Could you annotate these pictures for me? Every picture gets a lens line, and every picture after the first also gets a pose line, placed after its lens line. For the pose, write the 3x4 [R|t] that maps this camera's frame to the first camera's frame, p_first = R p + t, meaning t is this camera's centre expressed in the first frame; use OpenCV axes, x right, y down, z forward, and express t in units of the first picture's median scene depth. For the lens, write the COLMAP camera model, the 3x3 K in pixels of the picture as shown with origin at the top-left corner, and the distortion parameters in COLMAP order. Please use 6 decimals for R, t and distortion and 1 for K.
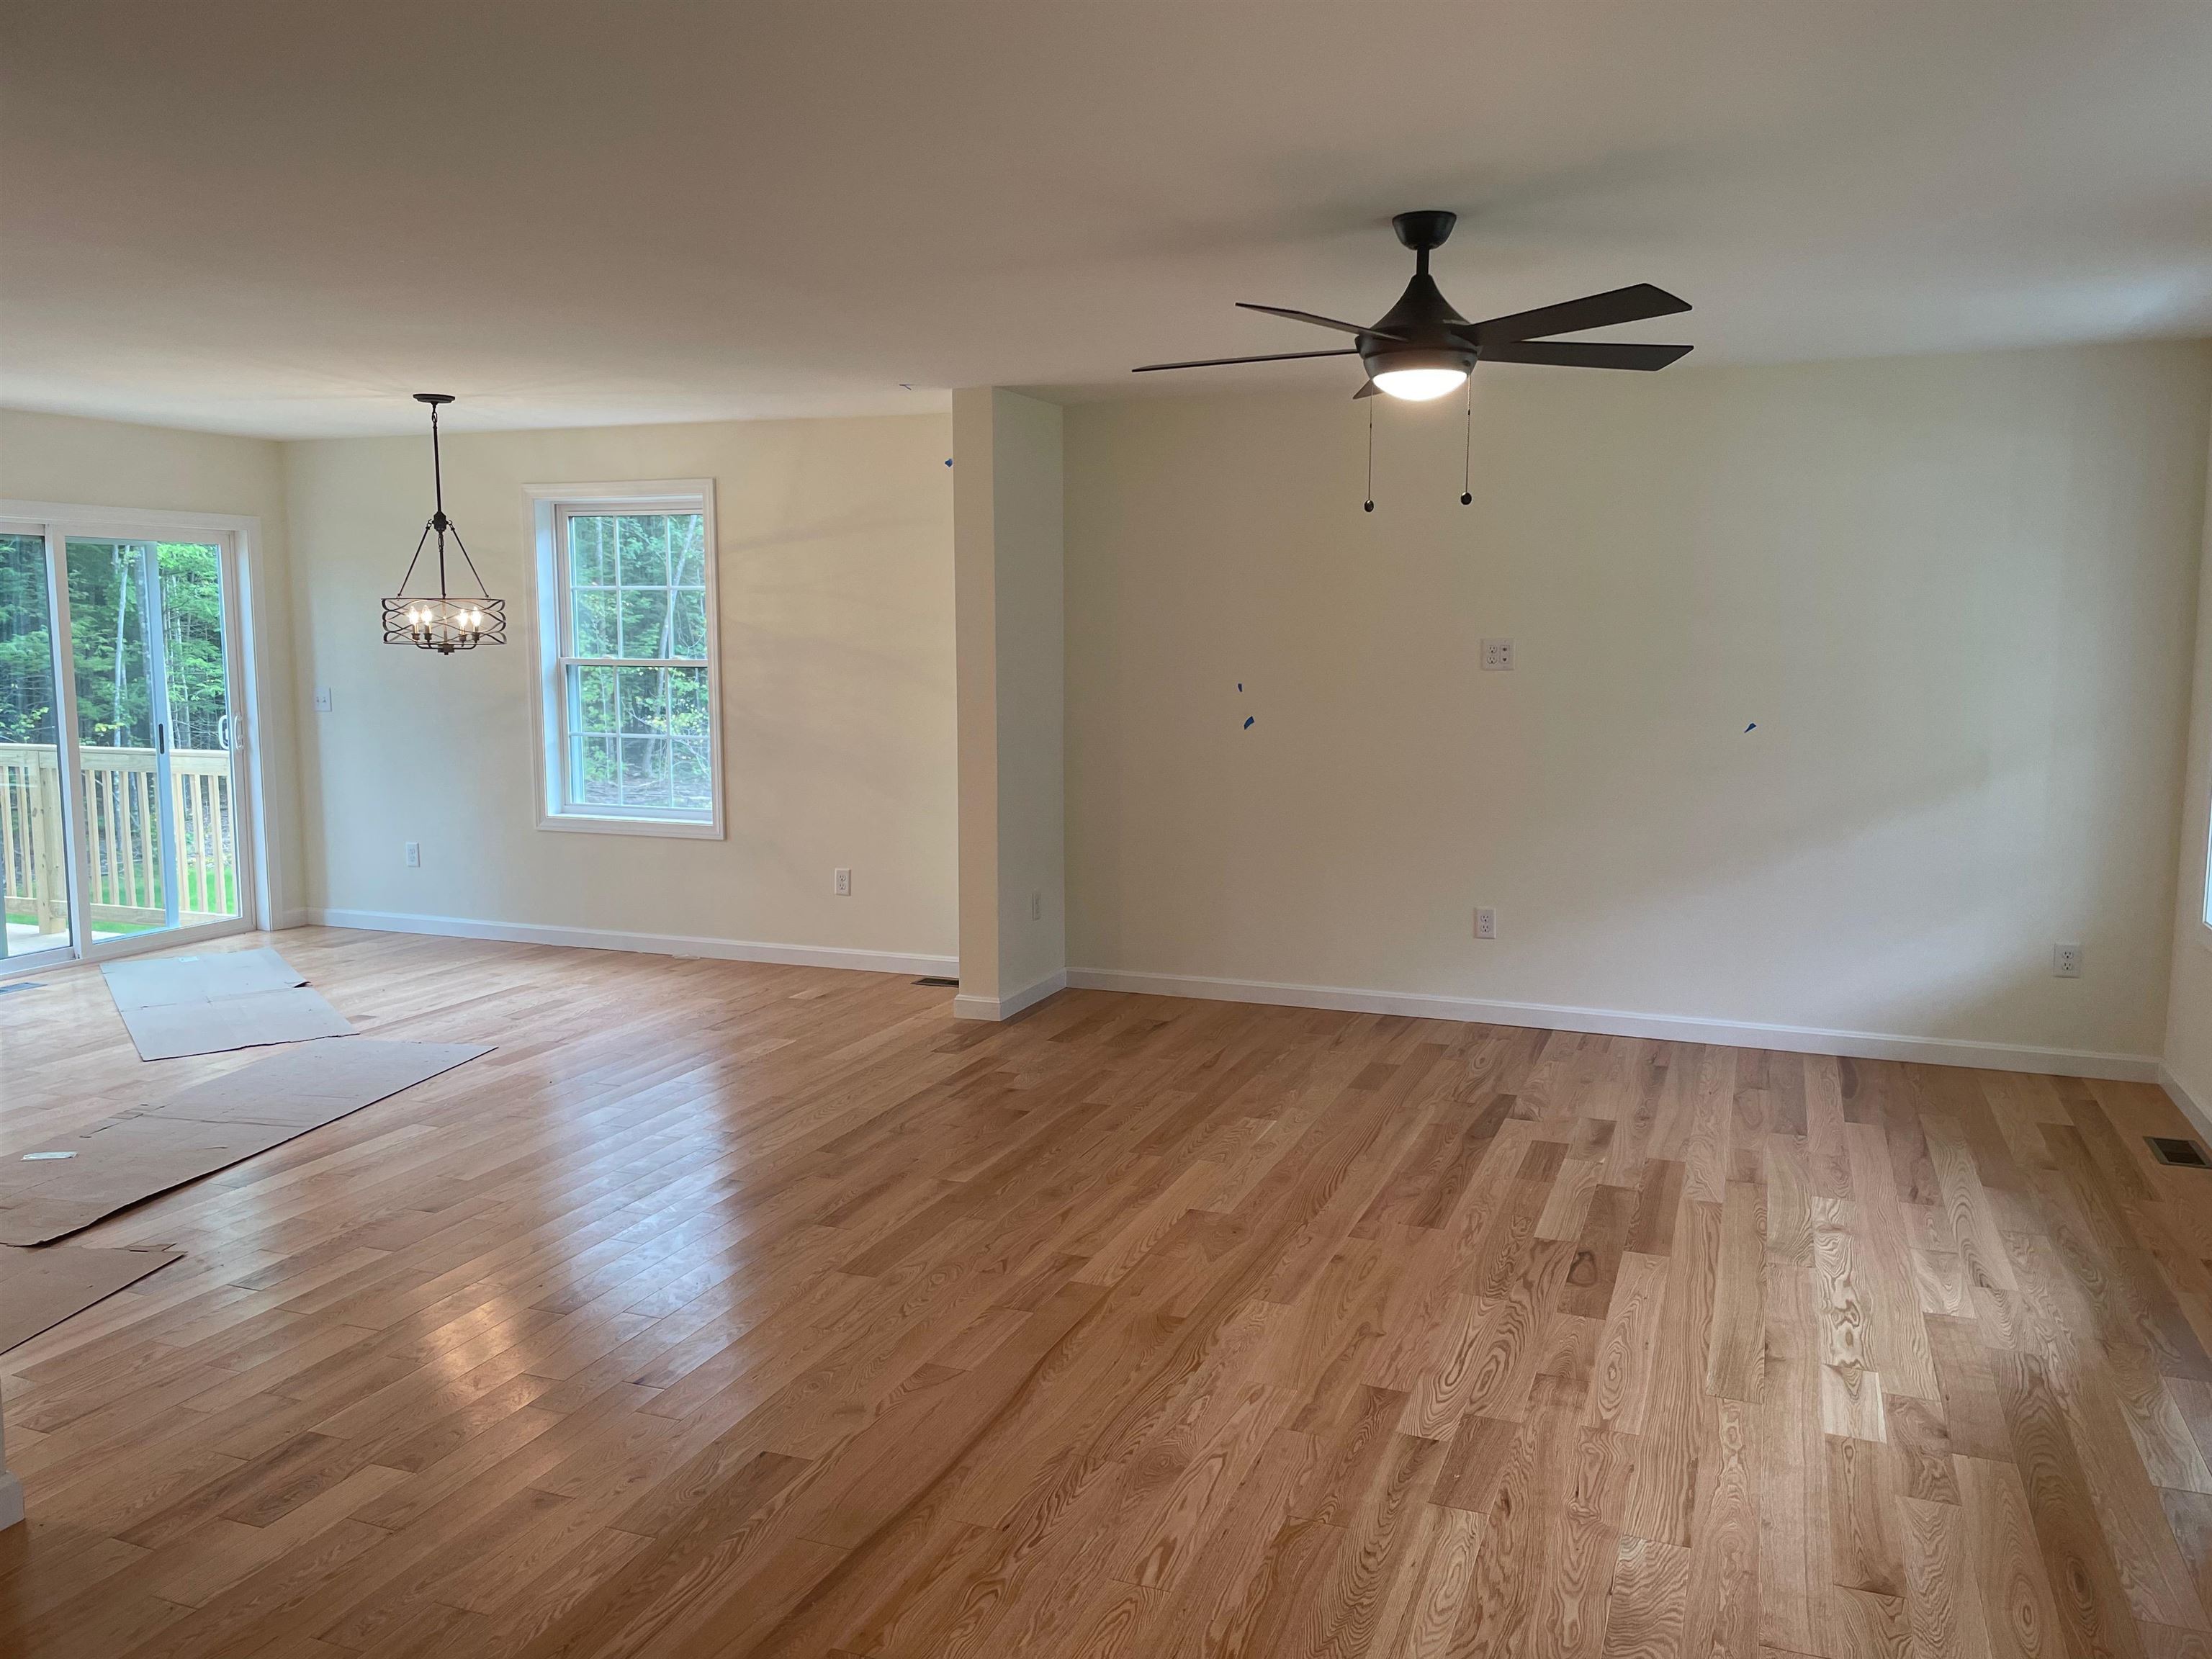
lens RADIAL K [[1670.8, 0, 1107.8], [0, 1670.8, 816.5], [0, 0, 1]] dist [0.088004, -0.125831]
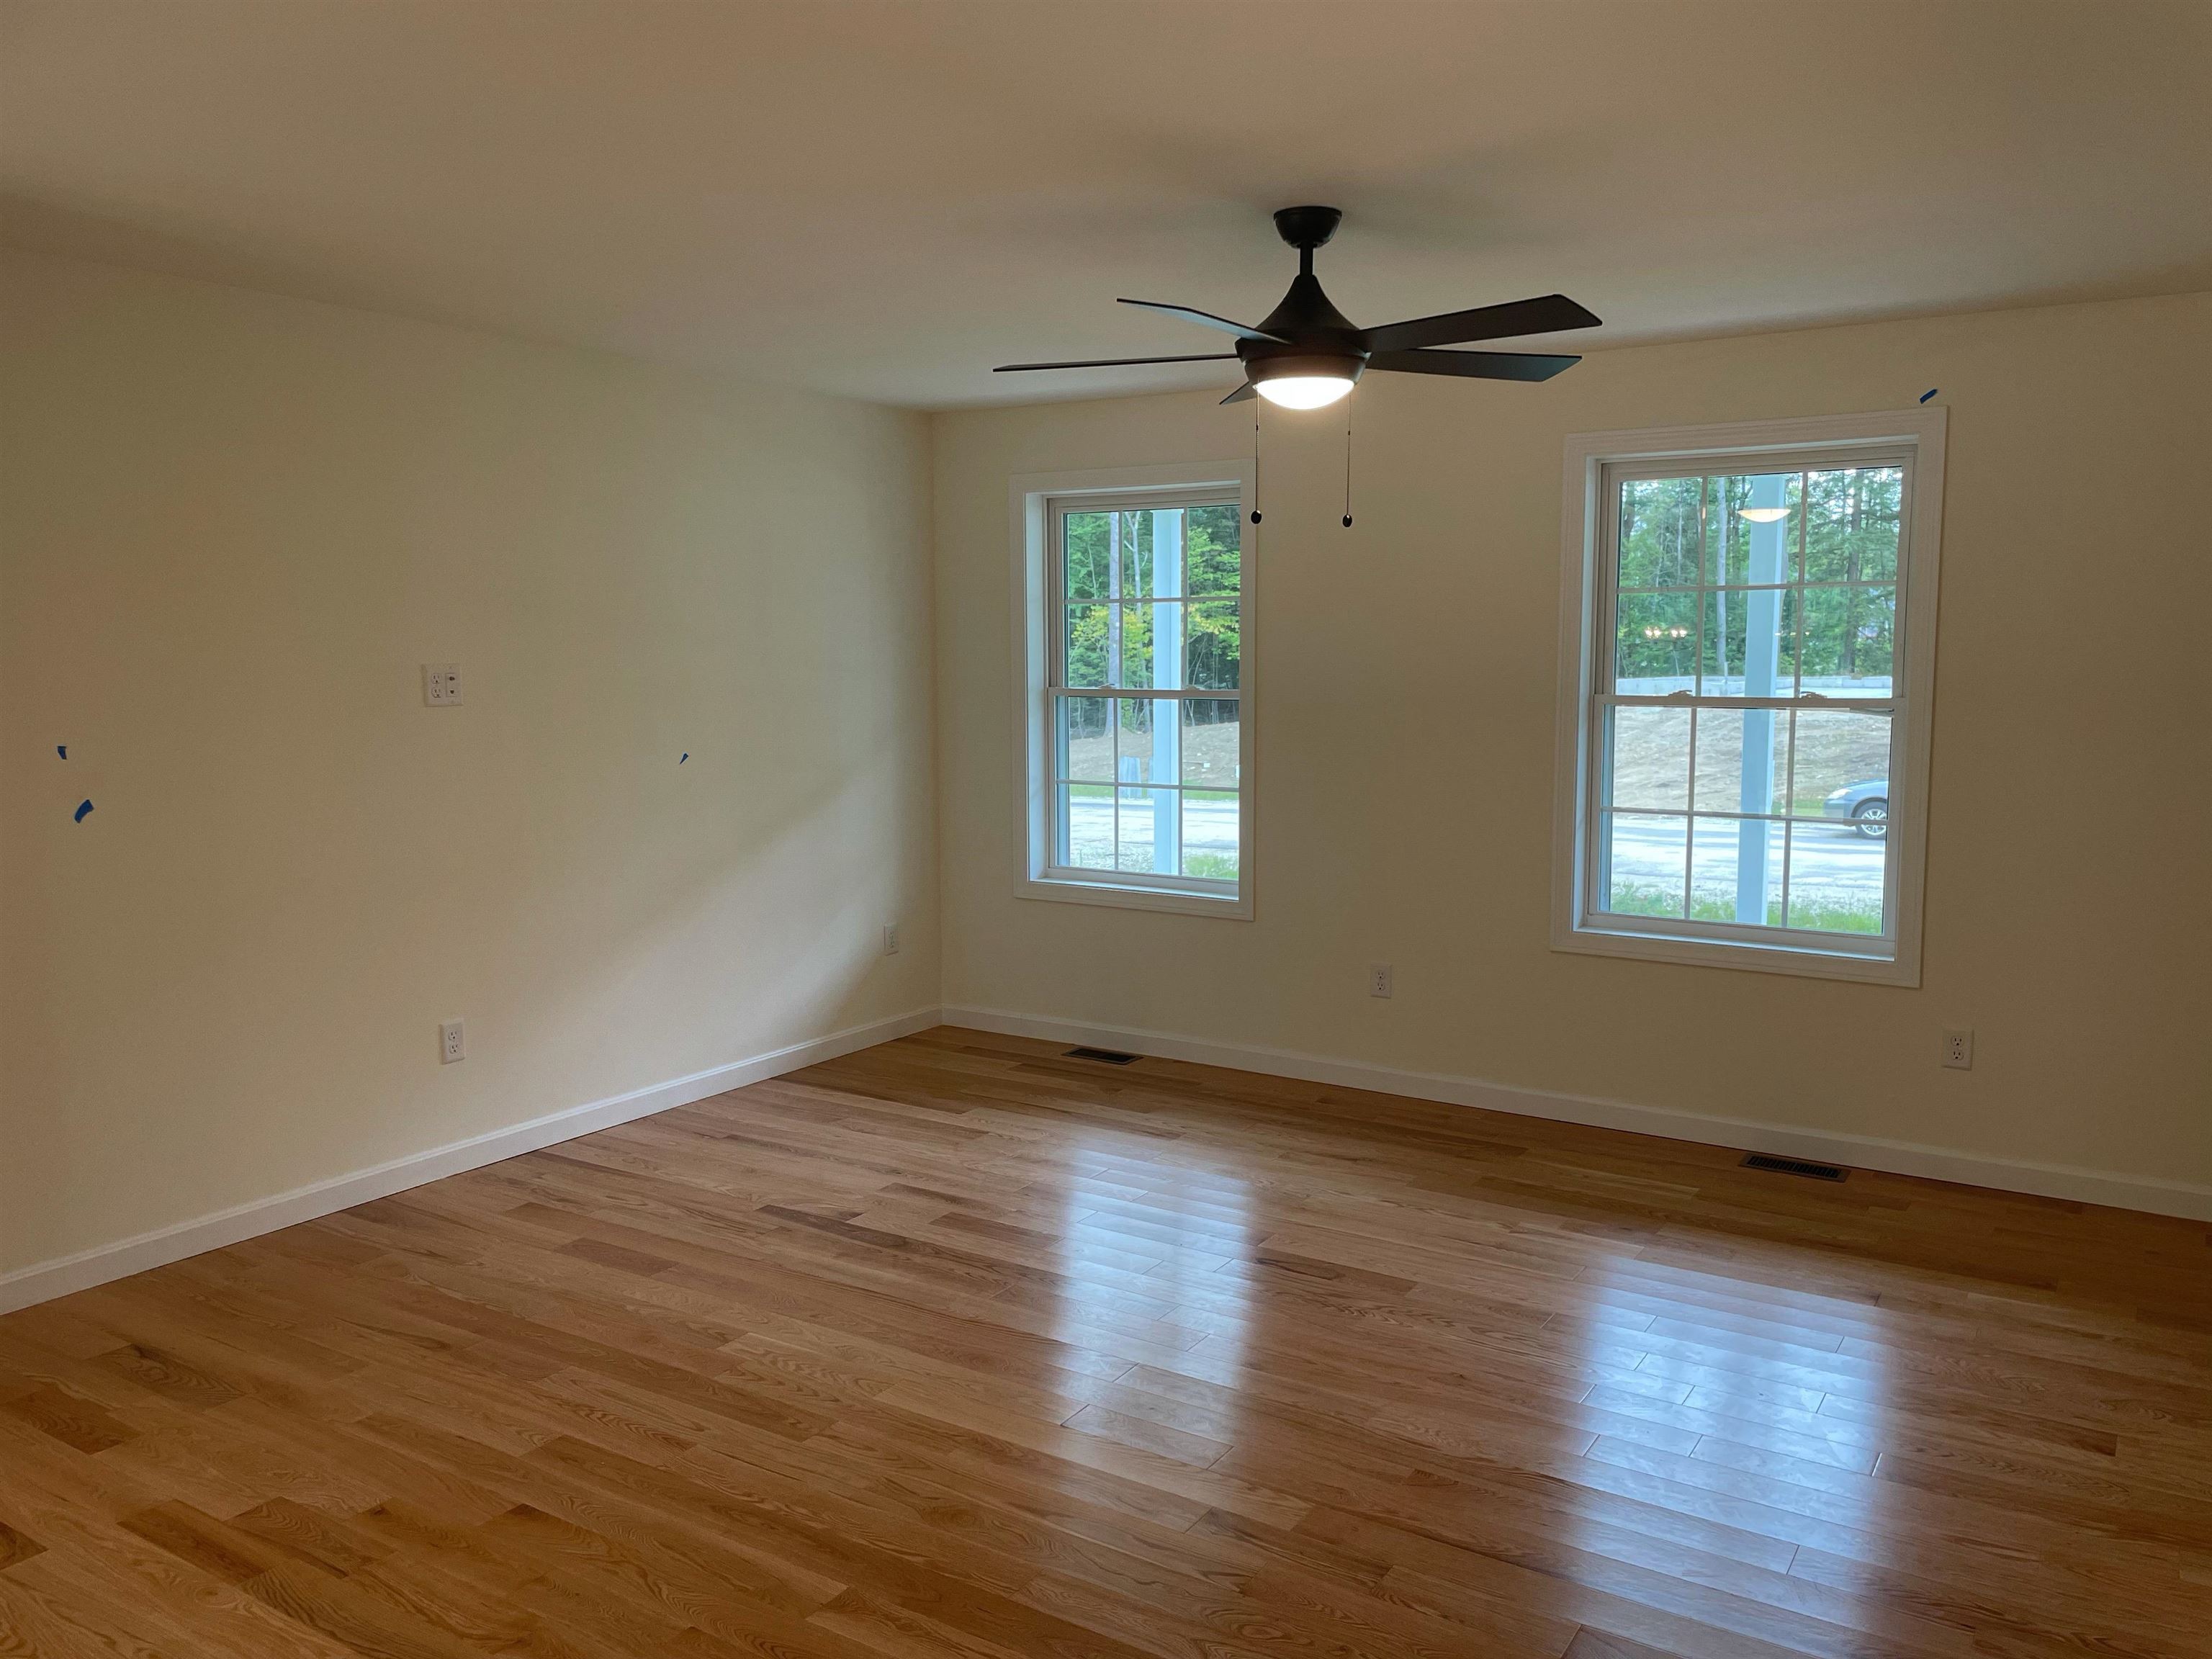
lens RADIAL K [[1670.8, 0, 1107.8], [0, 1670.8, 816.5], [0, 0, 1]] dist [0.088004, -0.125831]
pose [[0.184554, -0.100761, 0.977644, -0.556425], [0.111184, 0.990486, 0.081095, -0.080224], [-0.976513, 0.093732, 0.194002, 0.684035]]
